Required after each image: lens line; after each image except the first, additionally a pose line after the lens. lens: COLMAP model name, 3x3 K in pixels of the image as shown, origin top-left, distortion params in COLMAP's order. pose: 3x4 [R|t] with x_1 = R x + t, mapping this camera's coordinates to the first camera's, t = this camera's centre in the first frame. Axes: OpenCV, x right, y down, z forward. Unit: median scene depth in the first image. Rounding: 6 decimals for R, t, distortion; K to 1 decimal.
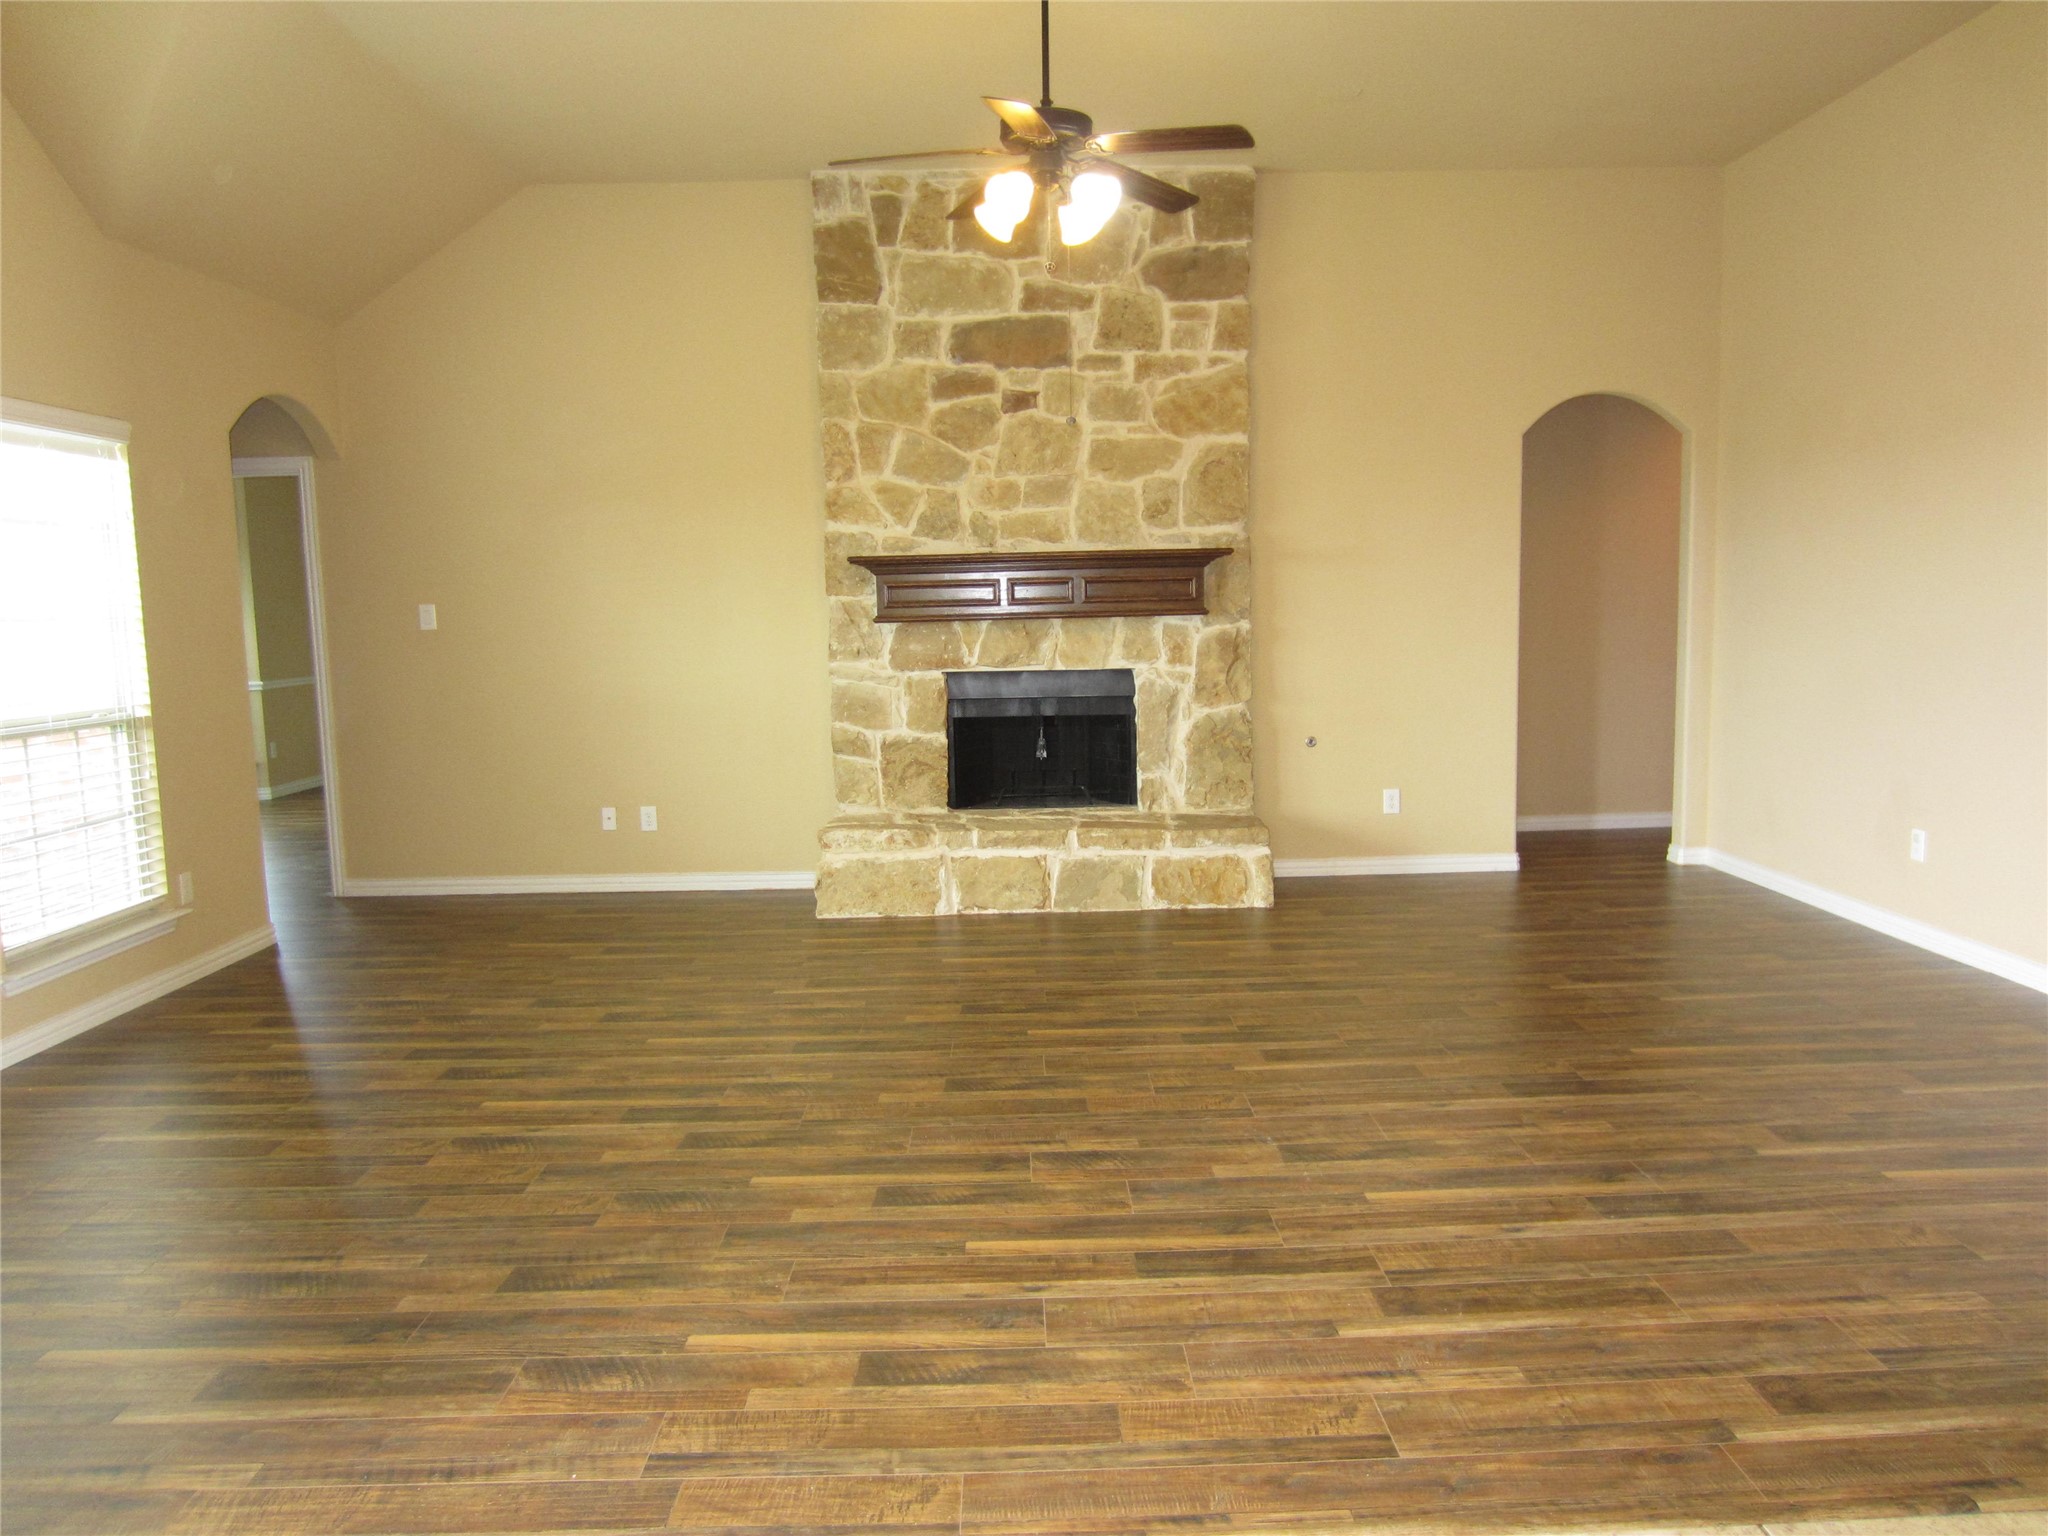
lens RADIAL K [[1439.1, 0, 1026.0], [0, 1439.1, 760.6], [0, 0, 1]] dist [-0.023579, -0.003866]
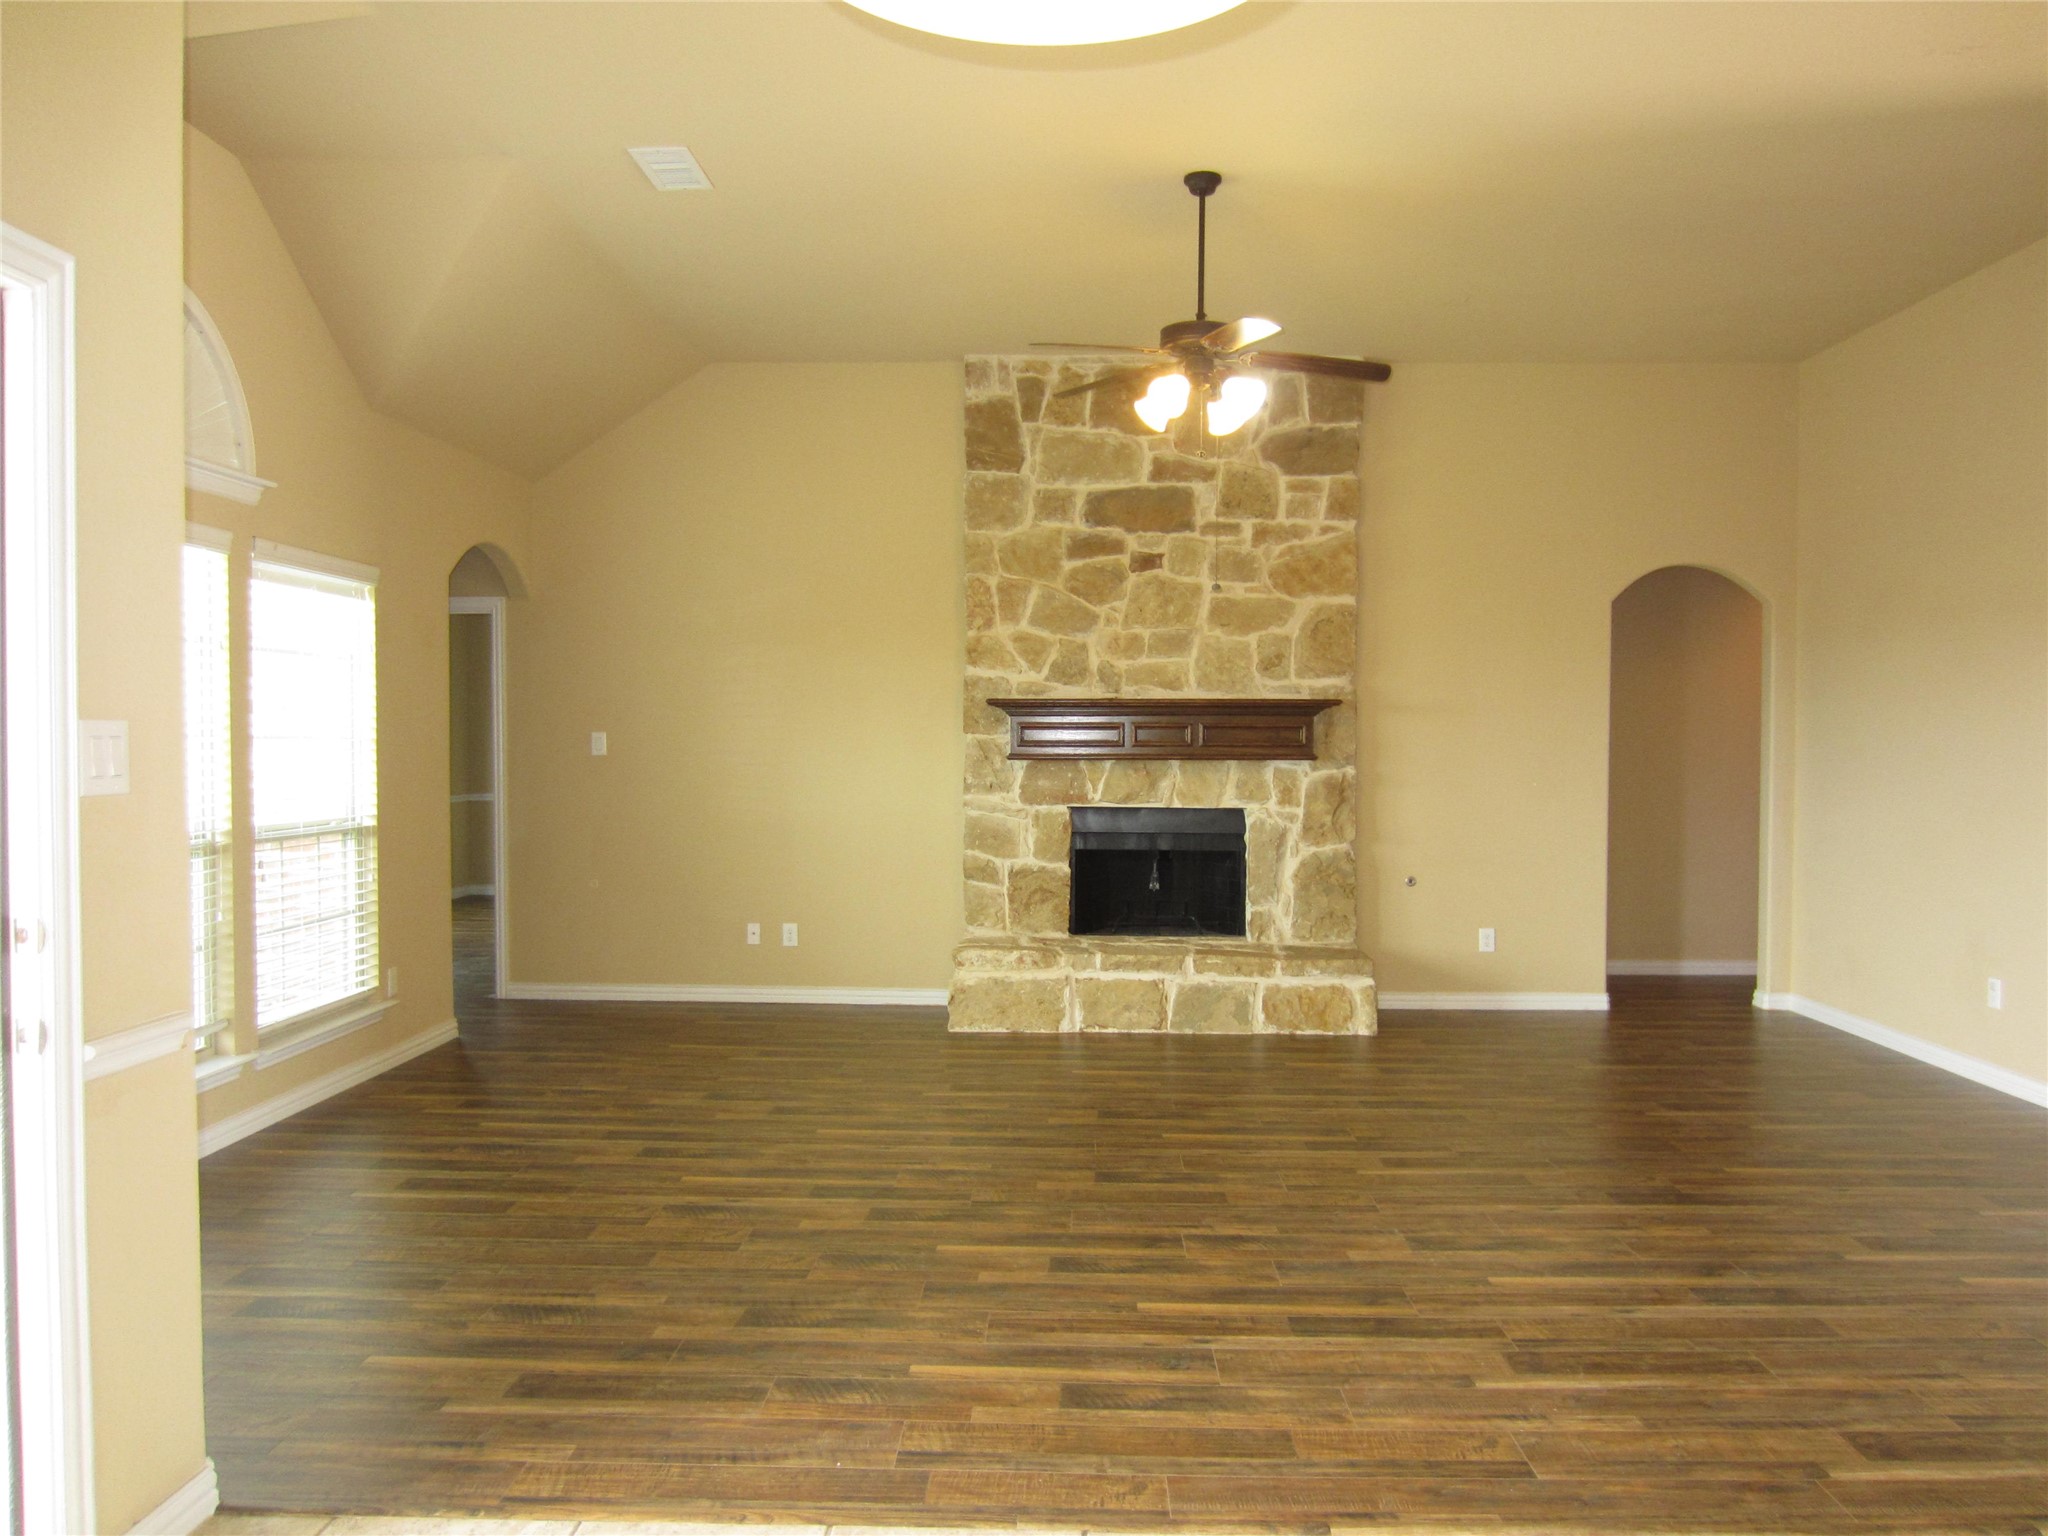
lens RADIAL K [[1439.1, 0, 1028.5], [0, 1439.1, 772.5], [0, 0, 1]] dist [-0.023579, -0.003866]
pose [[0.998684, 0.025886, -0.044272, -0.060718], [-0.029700, 0.995696, -0.087796, 0.013008], [0.041809, 0.088996, 0.995154, -0.119244]]
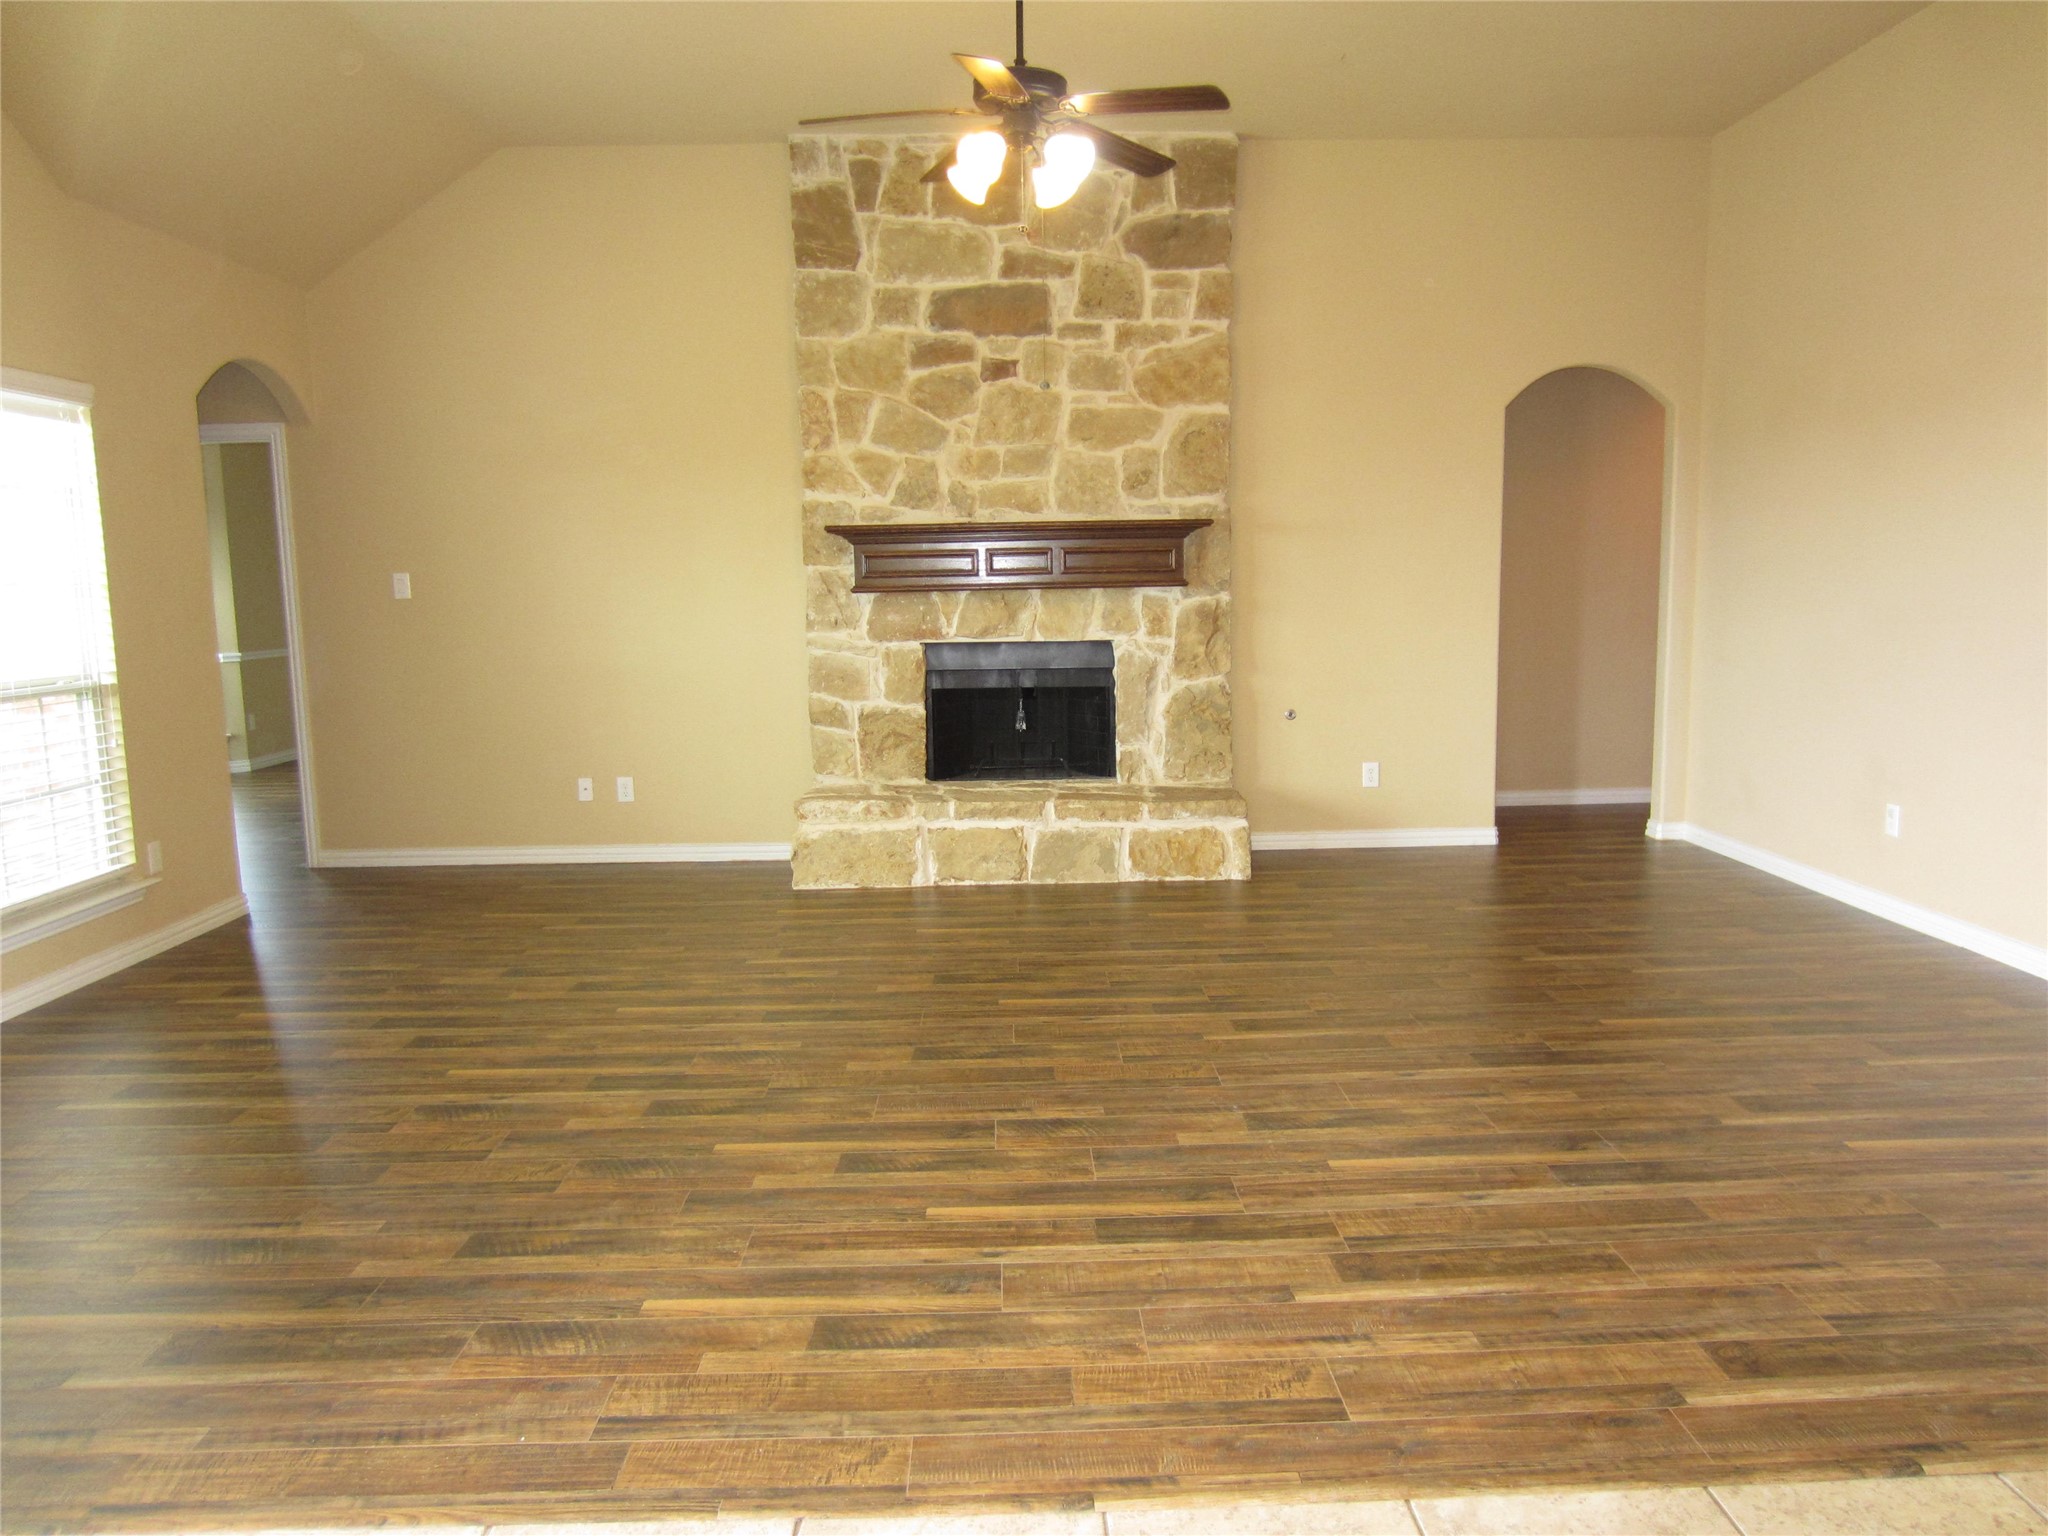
lens RADIAL K [[1439.1, 0, 1030.2], [0, 1439.1, 767.5], [0, 0, 1]] dist [-0.023579, -0.003866]
pose [[0.999957, 0.003455, 0.008612, 0.013971], [-0.003633, 0.999778, 0.020751, 0.005373], [-0.008539, -0.020782, 0.999748, 0.005072]]
